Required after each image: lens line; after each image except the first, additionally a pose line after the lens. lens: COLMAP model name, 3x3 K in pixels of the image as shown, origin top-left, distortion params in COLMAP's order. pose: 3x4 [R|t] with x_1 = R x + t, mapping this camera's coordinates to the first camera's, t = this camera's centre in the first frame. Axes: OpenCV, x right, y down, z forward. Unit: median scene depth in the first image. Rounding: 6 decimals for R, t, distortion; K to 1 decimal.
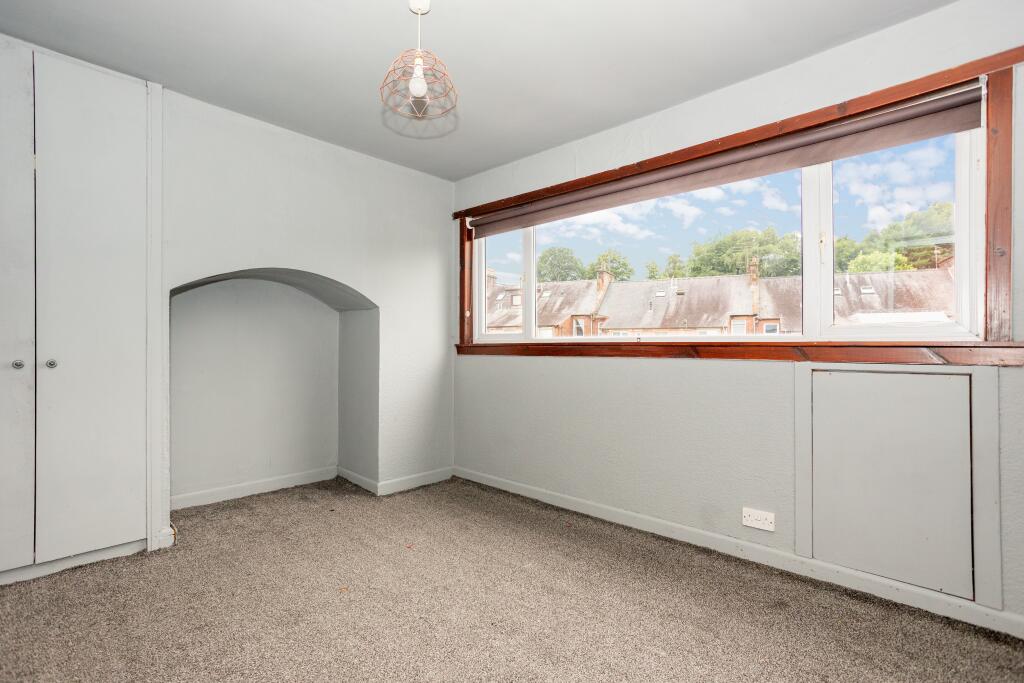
lens RADIAL K [[493.0, 0, 511.4], [0, 493.0, 345.0], [0, 0, 1]] dist [-0.025286, 0.013834]
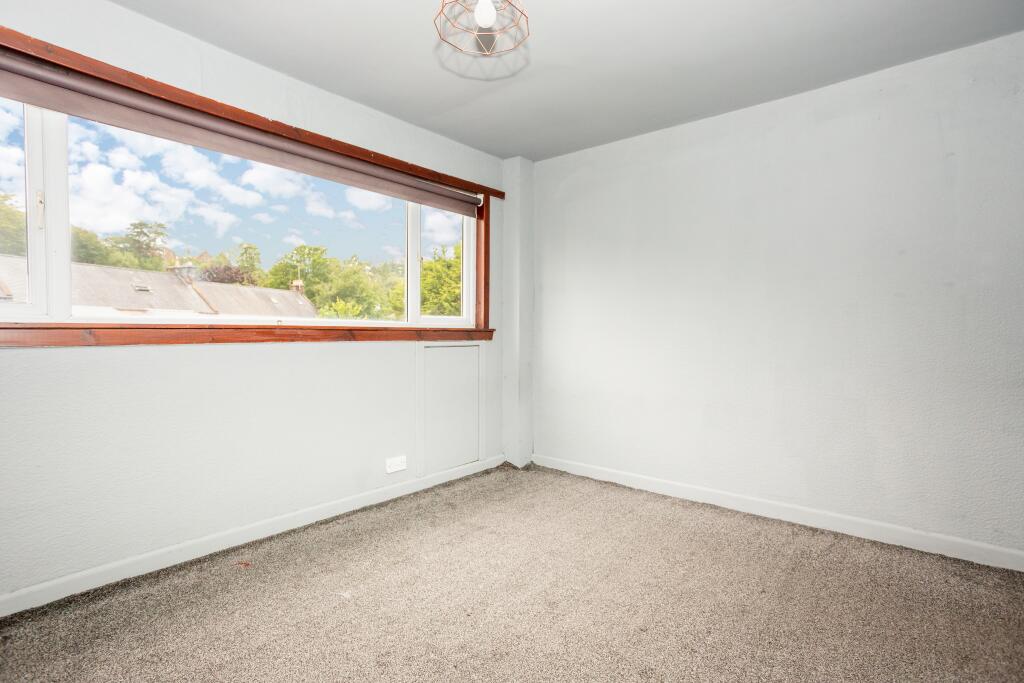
lens RADIAL K [[493.0, 0, 512.3], [0, 493.0, 340.0], [0, 0, 1]] dist [-0.025286, 0.013834]
pose [[-0.058831, -0.019546, 0.998077, -0.687088], [-0.008823, 0.999779, 0.019059, 0.000537], [-0.998229, -0.007684, -0.058990, 0.660623]]
